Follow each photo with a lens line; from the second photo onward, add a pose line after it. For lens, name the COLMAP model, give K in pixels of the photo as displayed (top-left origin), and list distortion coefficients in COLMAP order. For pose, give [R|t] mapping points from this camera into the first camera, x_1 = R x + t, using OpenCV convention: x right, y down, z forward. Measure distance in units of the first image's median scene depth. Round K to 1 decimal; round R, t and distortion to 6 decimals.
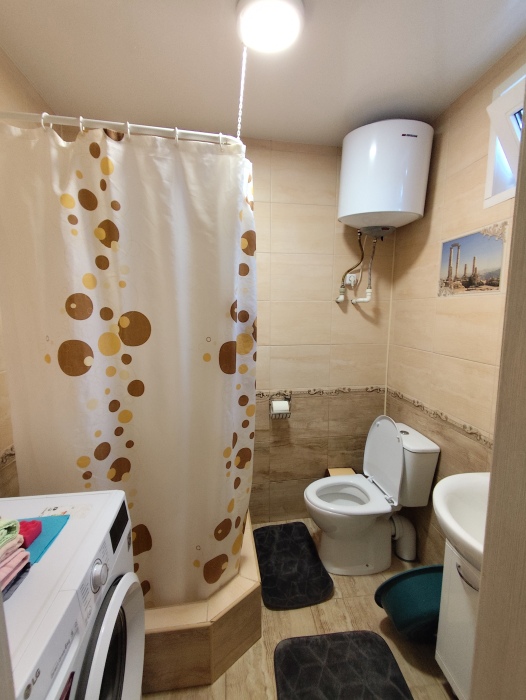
lens RADIAL K [[323.2, 0, 265.0], [0, 323.2, 350.9], [0, 0, 1]] dist [0.054821, -0.035239]
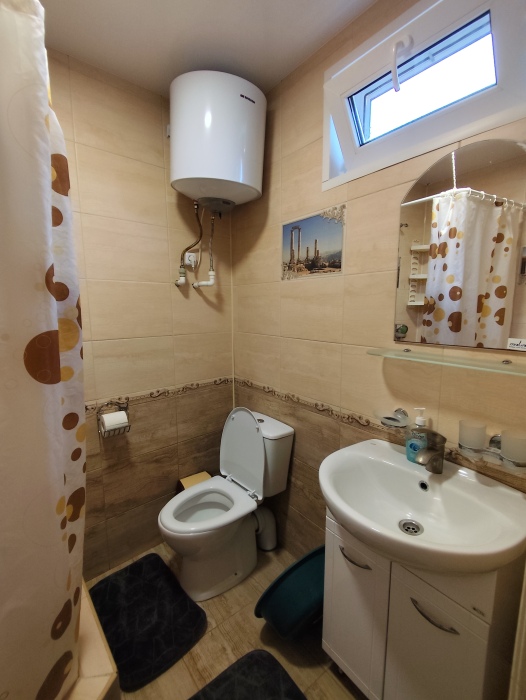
lens RADIAL K [[323.2, 0, 265.0], [0, 323.2, 350.9], [0, 0, 1]] dist [0.054821, -0.035239]
pose [[0.852472, -0.081386, 0.516398, -0.041876], [0.074095, 0.996645, 0.034757, 0.010815], [-0.517495, 0.008633, 0.855643, 0.177713]]
